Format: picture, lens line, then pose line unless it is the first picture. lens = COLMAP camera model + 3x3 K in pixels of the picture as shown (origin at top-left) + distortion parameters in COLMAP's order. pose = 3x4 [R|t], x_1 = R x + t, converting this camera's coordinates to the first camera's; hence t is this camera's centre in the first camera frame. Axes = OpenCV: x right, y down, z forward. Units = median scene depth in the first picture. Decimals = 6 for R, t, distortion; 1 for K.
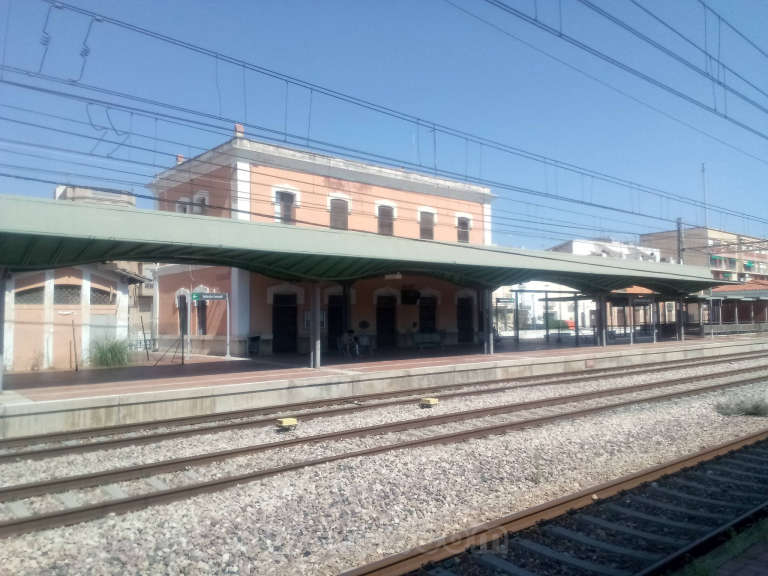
lens RADIAL K [[600.9, 0, 403.1], [0, 600.9, 289.3], [0, 0, 1]] dist [0.064733, -0.008840]
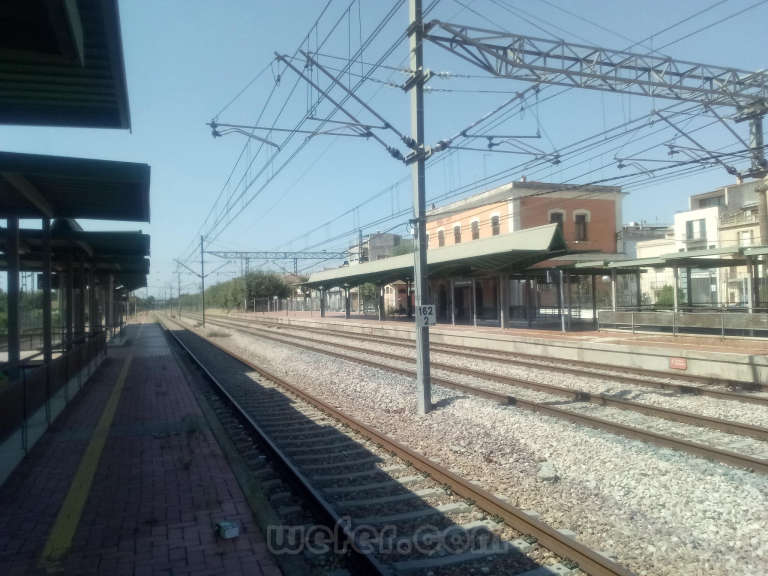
lens RADIAL K [[600.9, 0, 403.1], [0, 600.9, 289.3], [0, 0, 1]] dist [0.064733, -0.008840]
pose [[-0.348745, -0.005263, -0.937203, 1.302098], [0.072330, 0.996851, -0.032514, 0.055245], [0.934422, -0.079127, -0.347266, 1.230692]]
